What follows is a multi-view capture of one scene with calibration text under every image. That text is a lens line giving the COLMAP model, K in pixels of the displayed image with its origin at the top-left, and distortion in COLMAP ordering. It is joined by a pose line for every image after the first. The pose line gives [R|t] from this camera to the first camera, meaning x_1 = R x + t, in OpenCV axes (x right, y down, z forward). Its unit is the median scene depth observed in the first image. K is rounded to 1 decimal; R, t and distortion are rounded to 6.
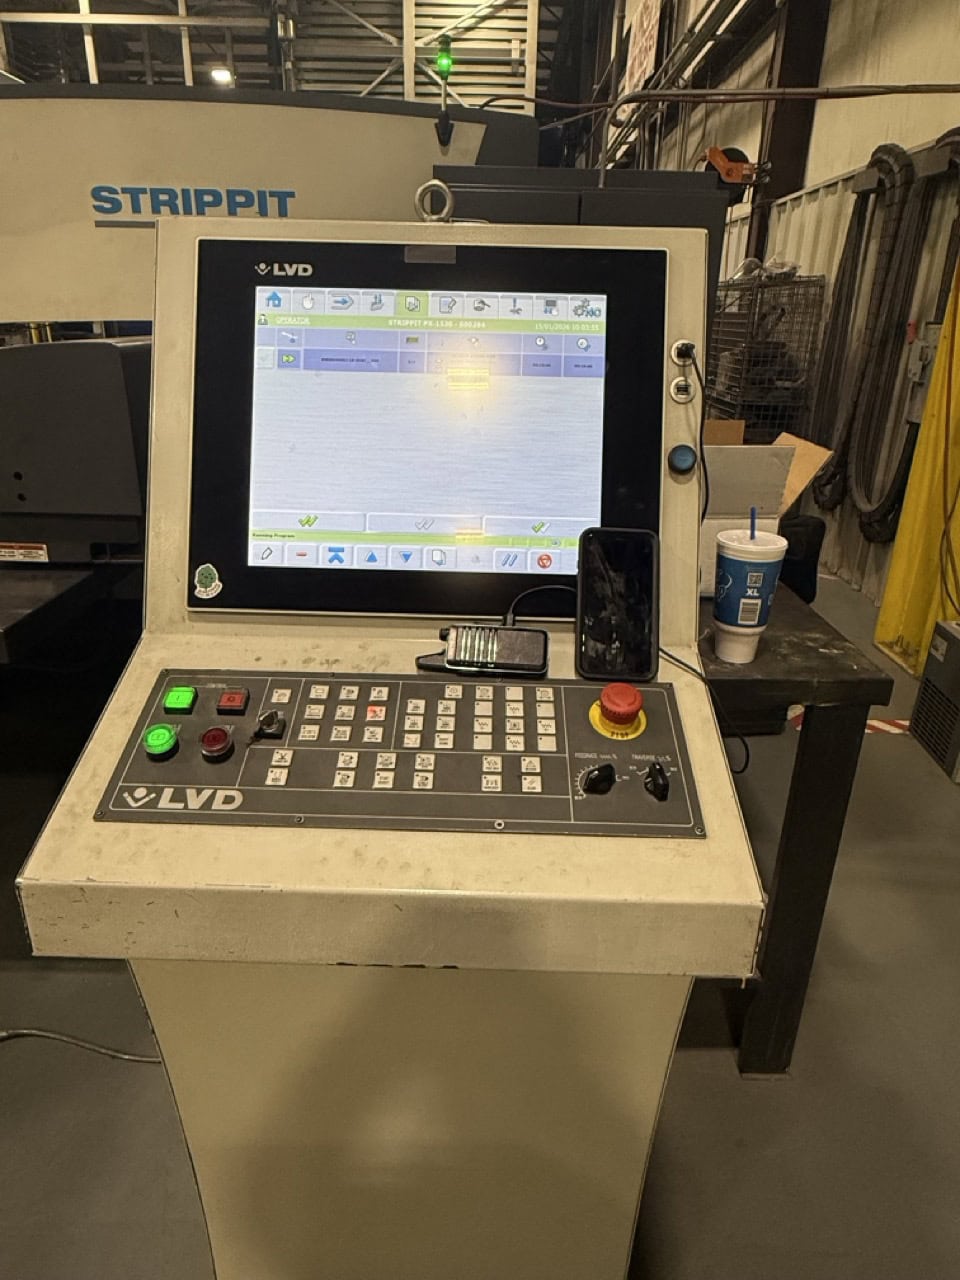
lens RADIAL K [[789.4, 0, 473.1], [0, 789.4, 634.5], [0, 0, 1]] dist [0.010148, -0.001313]
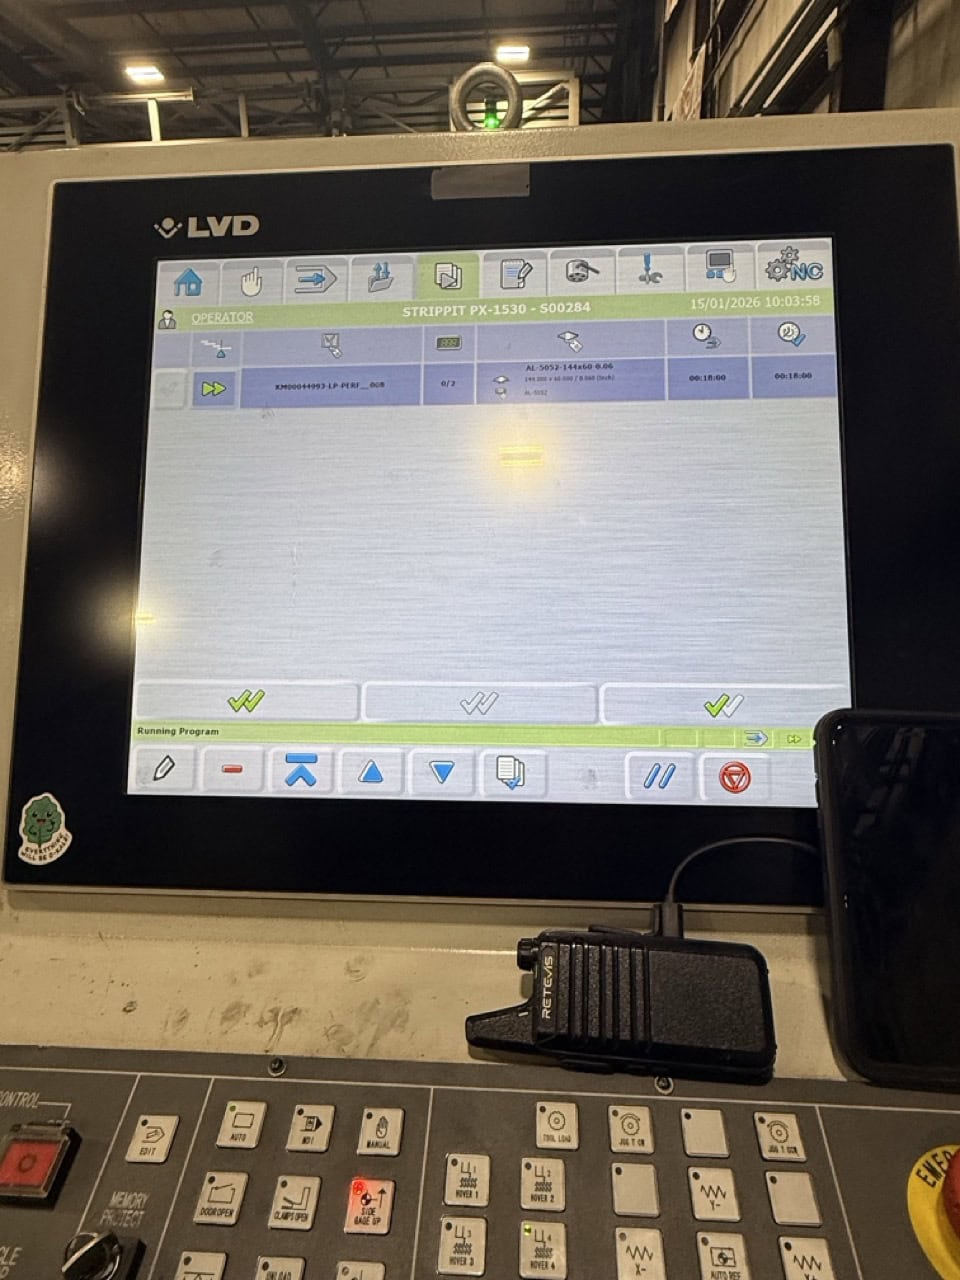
lens RADIAL K [[789.4, 0, 480.8], [0, 789.4, 637.7], [0, 0, 1]] dist [0.010148, -0.001313]
pose [[0.997843, -0.025416, -0.060525, -0.030121], [0.019934, 0.995786, -0.089512, -0.135994], [0.062545, 0.088112, 0.994145, 0.511174]]
